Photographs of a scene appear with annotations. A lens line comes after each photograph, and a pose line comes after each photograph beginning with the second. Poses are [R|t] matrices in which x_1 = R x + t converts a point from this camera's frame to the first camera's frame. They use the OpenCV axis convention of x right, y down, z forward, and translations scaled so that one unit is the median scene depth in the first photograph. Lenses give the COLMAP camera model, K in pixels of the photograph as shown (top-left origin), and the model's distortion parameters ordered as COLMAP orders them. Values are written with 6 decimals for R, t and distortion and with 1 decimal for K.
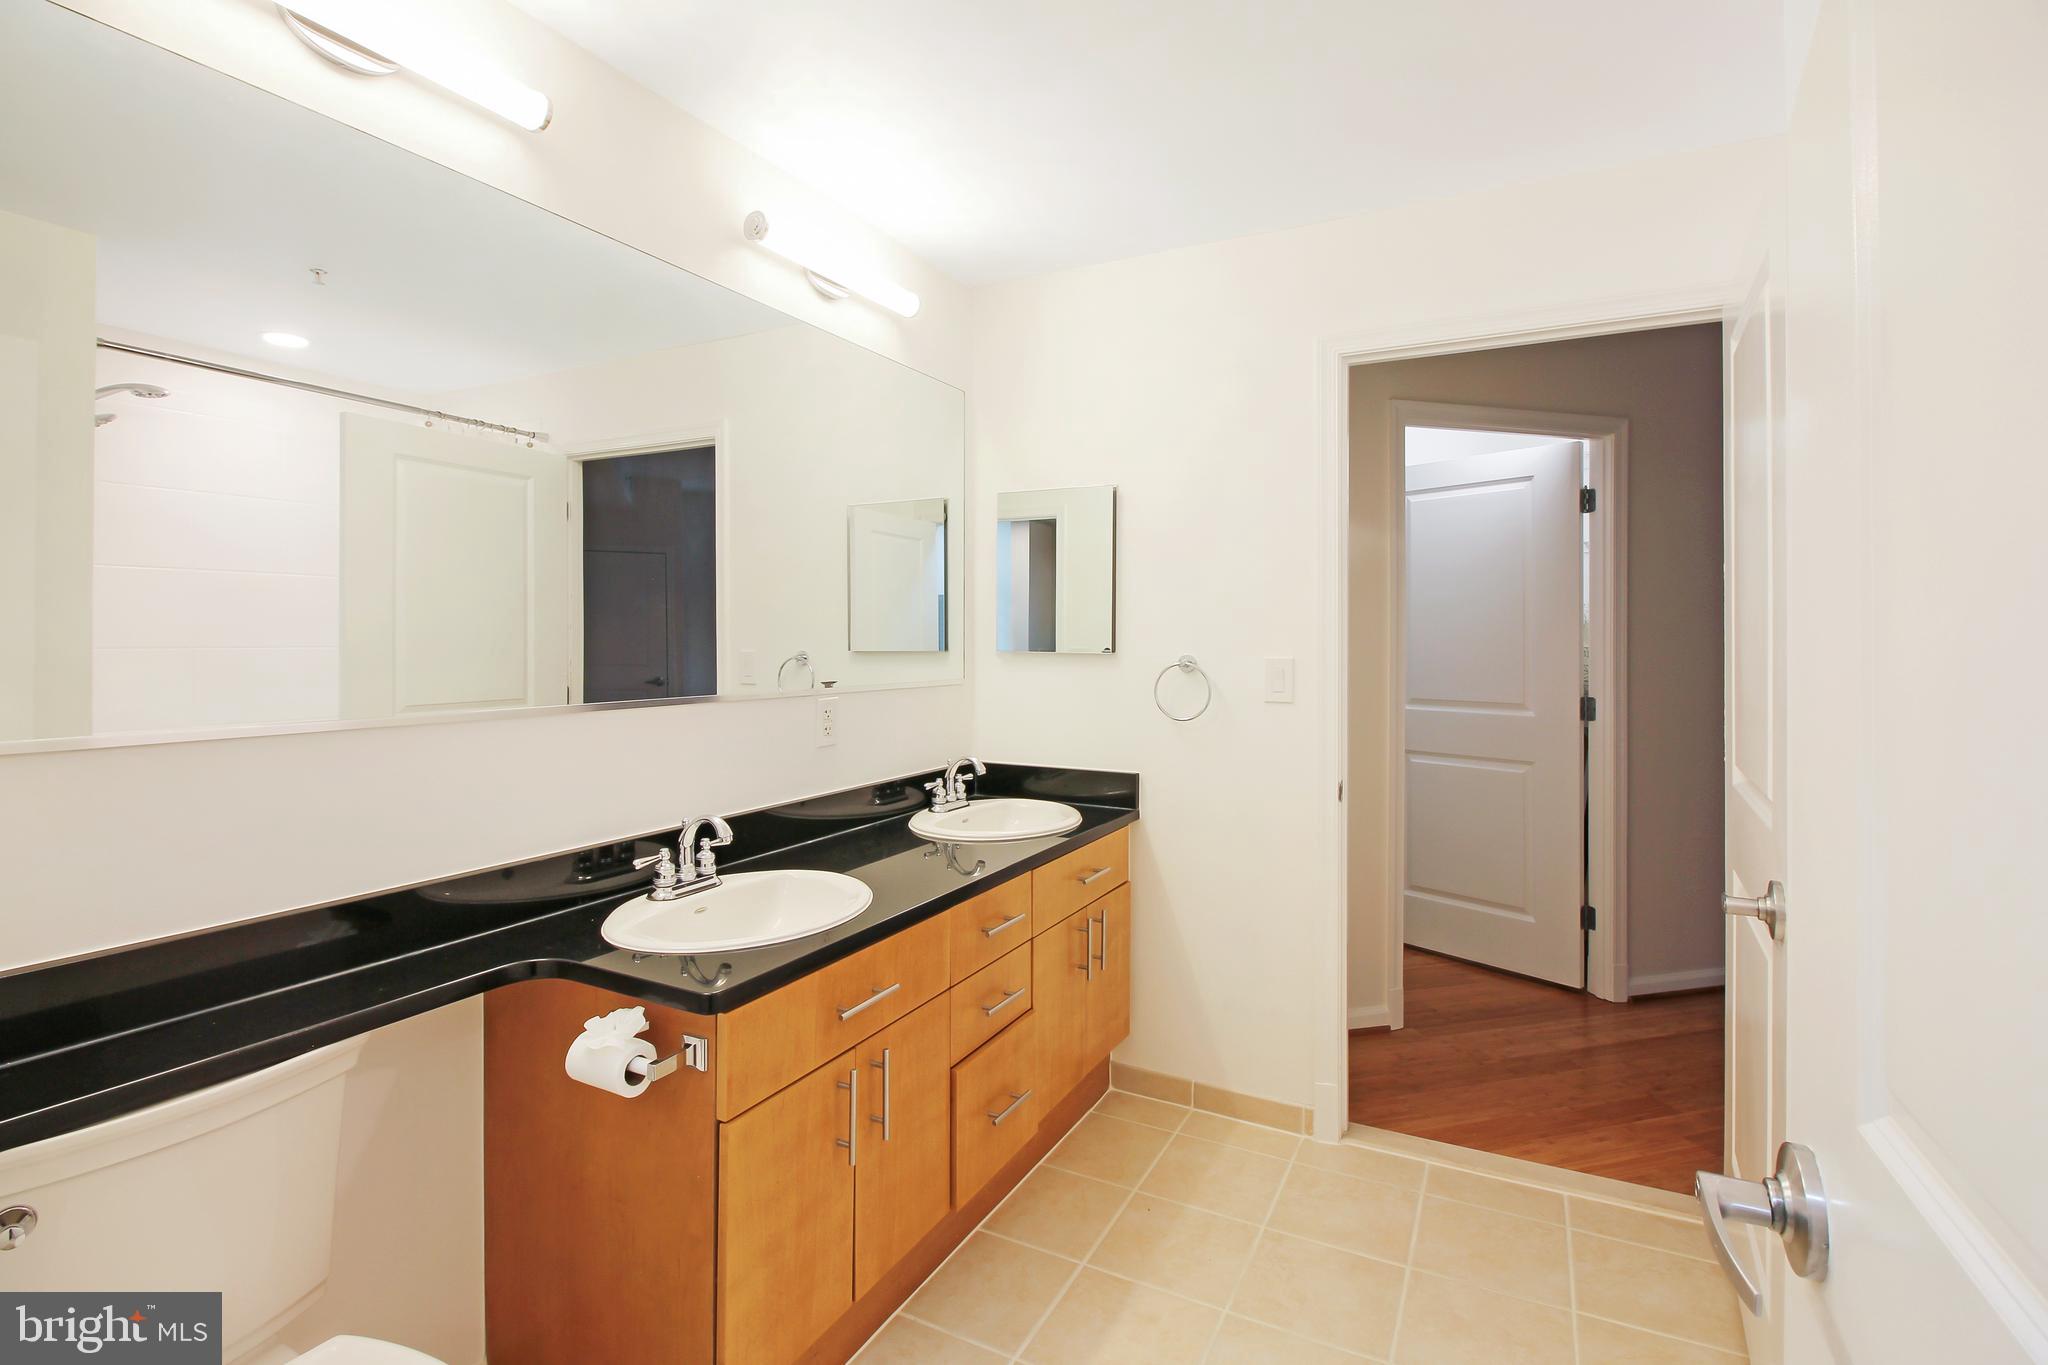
lens RADIAL K [[944.2, 0, 1026.2], [0, 944.2, 643.3], [0, 0, 1]] dist [0.016309, -0.000463]
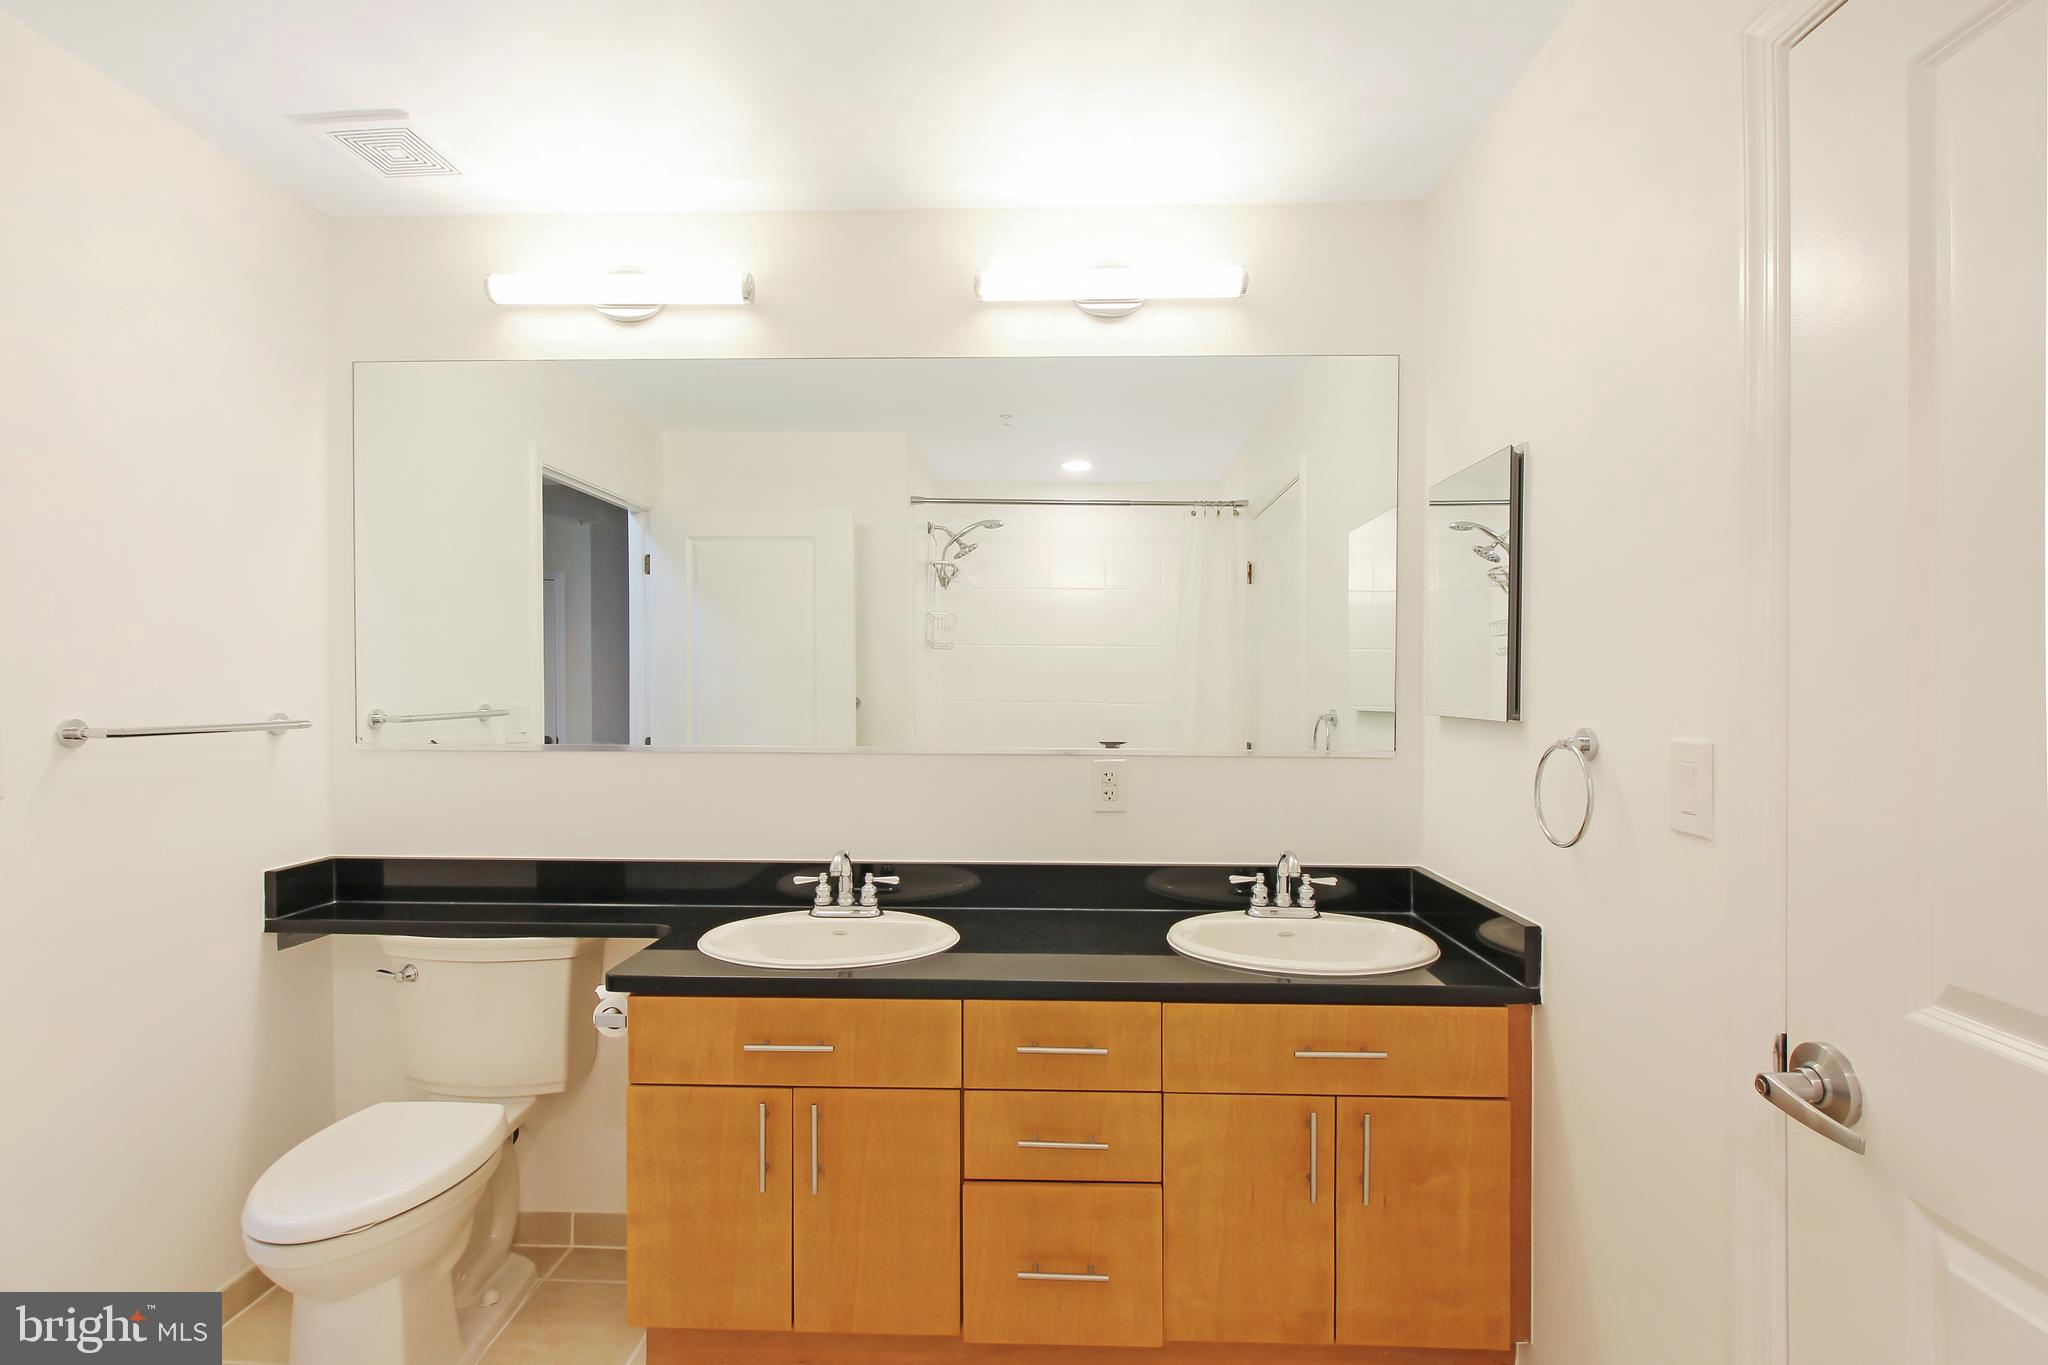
lens RADIAL K [[962.6, 0, 1021.5], [0, 962.6, 704.5], [0, 0, 1]] dist [0.012969, -0.000249]
pose [[0.422092, 0.015466, -0.906421, 0.609885], [0.001798, 0.999838, 0.017897, -0.012871], [0.906551, -0.009184, 0.421996, 0.532494]]
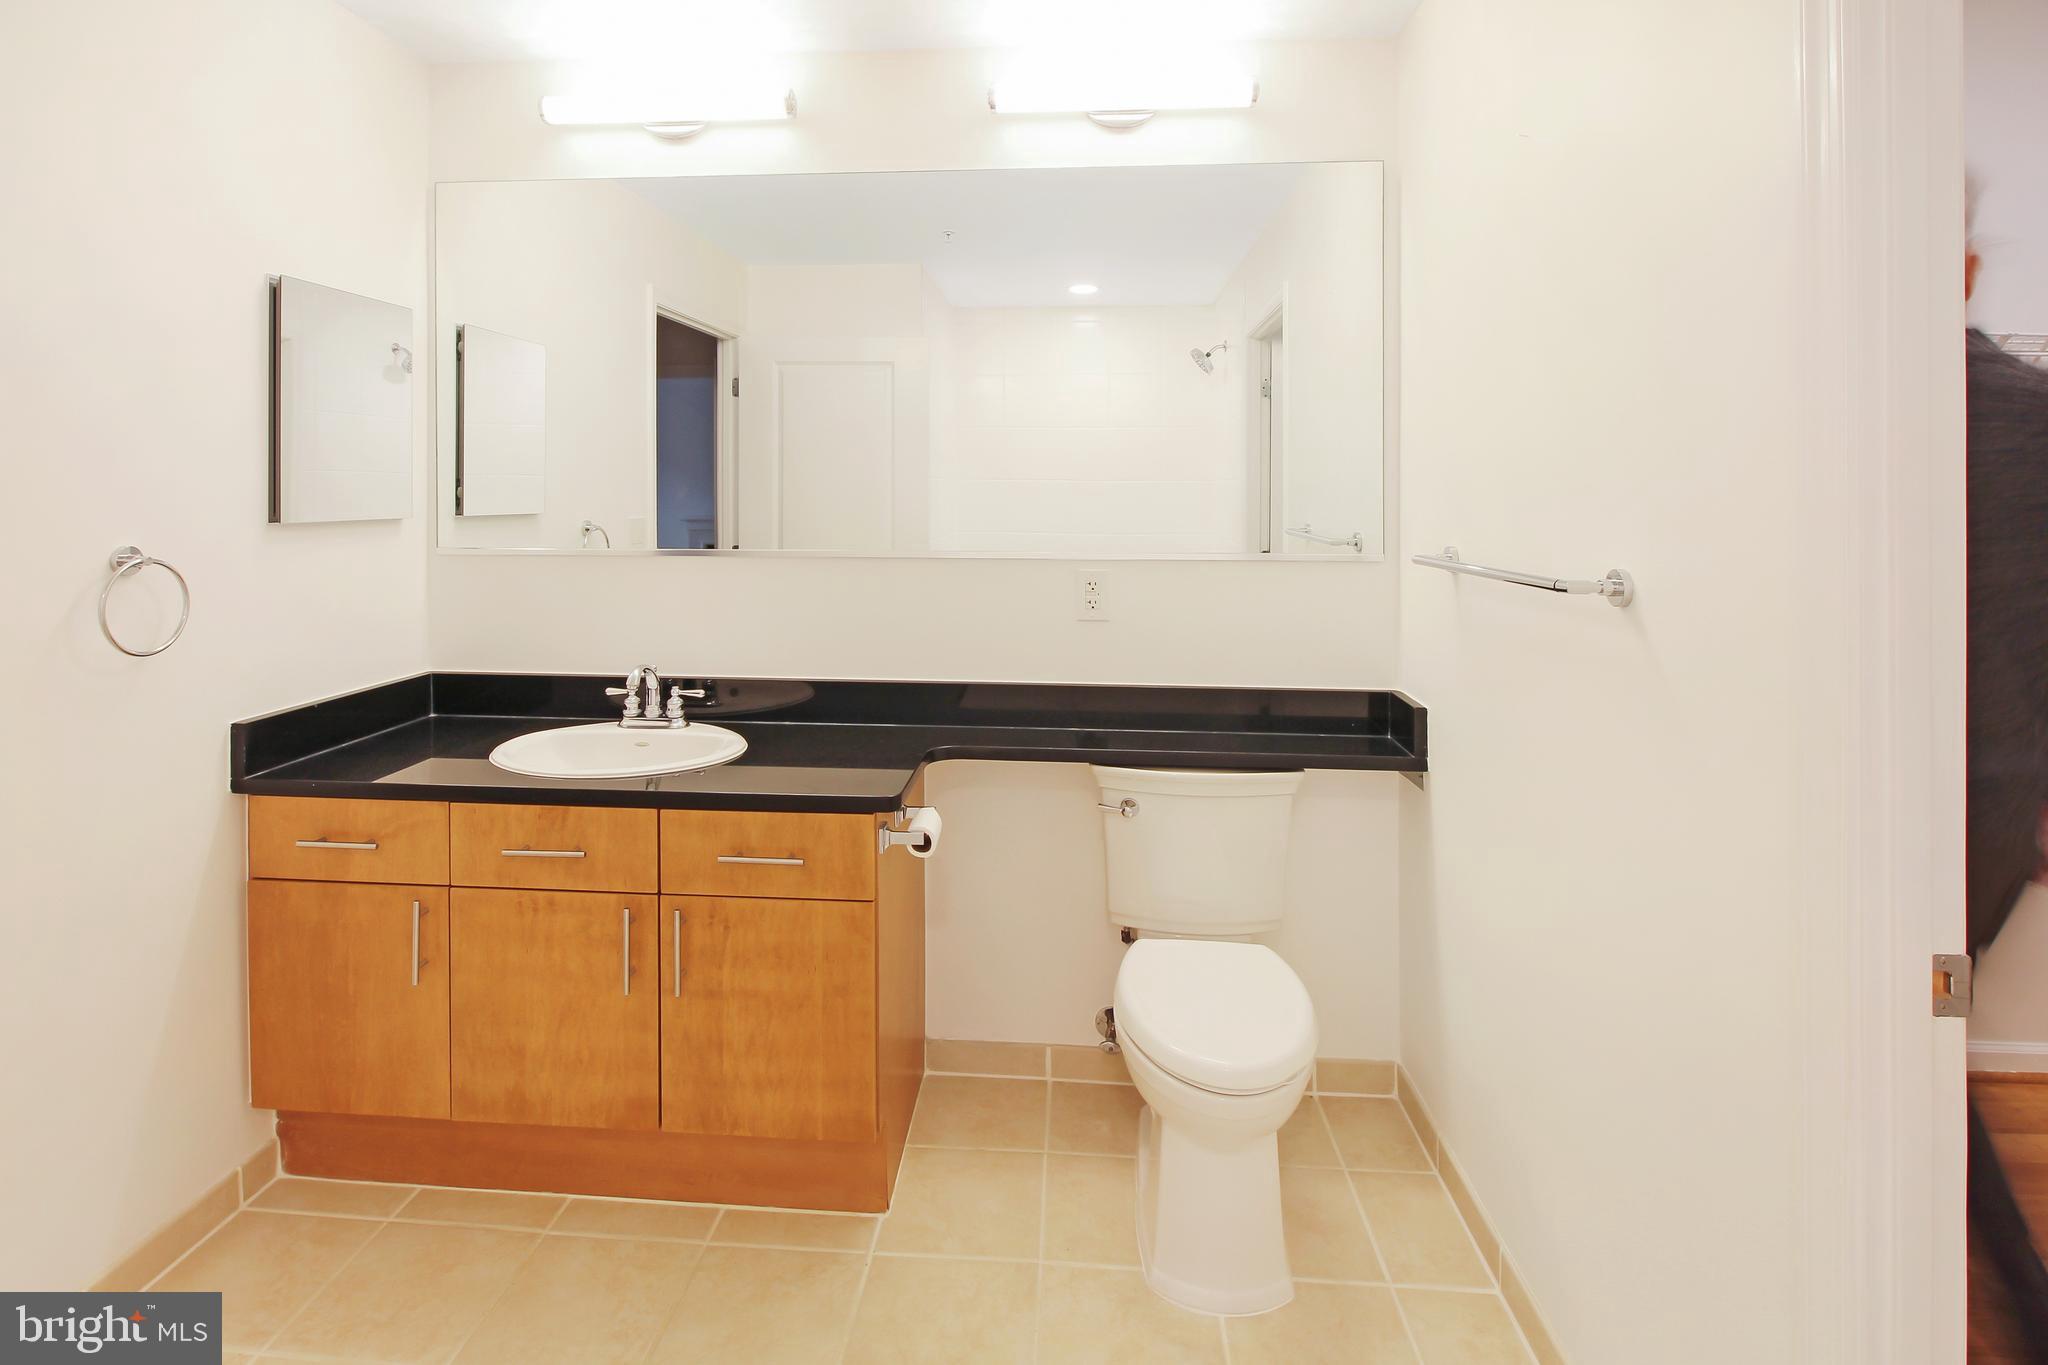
lens RADIAL K [[972.3, 0, 1024.5], [0, 972.3, 540.5], [0, 0, 1]] dist [0.001446, 0.000249]
pose [[0.383044, 0.034913, -0.923070, 0.713304], [-0.002737, 0.999324, 0.036662, -0.012766], [0.923726, -0.011517, 0.382881, 0.737545]]
